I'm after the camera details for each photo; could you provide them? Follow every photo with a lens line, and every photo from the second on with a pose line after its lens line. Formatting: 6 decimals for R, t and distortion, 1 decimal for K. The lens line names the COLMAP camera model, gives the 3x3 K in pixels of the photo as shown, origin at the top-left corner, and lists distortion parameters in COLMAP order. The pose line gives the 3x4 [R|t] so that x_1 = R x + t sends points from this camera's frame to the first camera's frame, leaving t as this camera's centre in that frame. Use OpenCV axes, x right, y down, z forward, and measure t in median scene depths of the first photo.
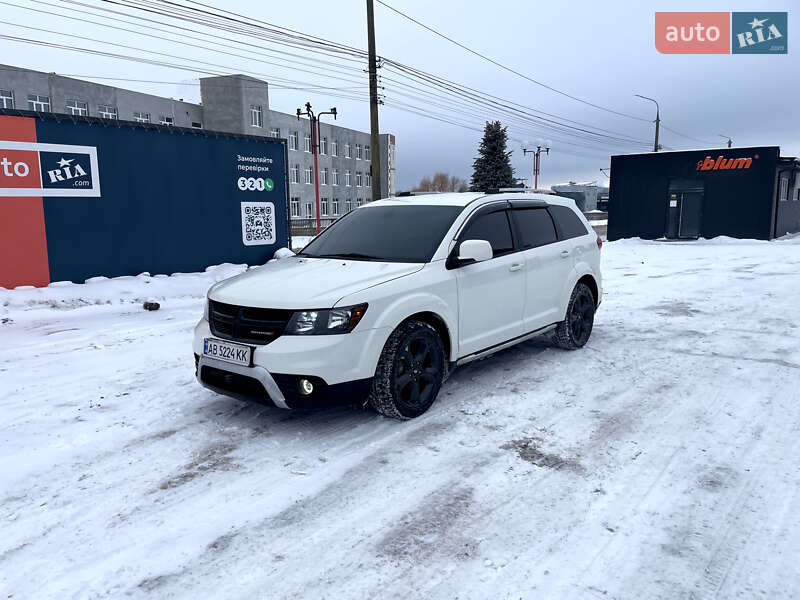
lens RADIAL K [[603.9, 0, 391.6], [0, 603.9, 303.0], [0, 0, 1]] dist [0.089855, -0.112334]
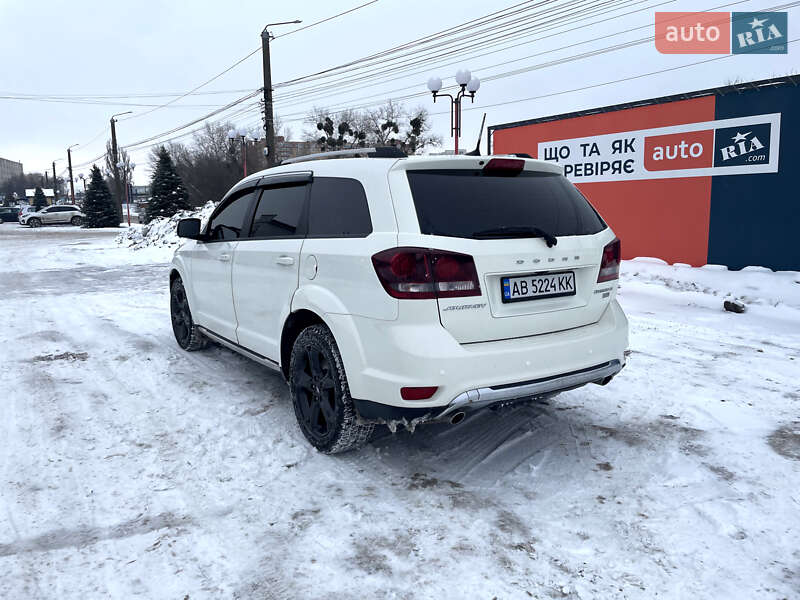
lens RADIAL K [[606.4, 0, 390.9], [0, 606.4, 288.0], [0, 0, 1]] dist [0.090990, -0.118886]
pose [[-0.292831, 0.142249, -0.945524, 0.892643], [-0.133748, 0.973056, 0.187813, -0.194740], [0.946764, 0.181459, -0.265916, 1.365504]]
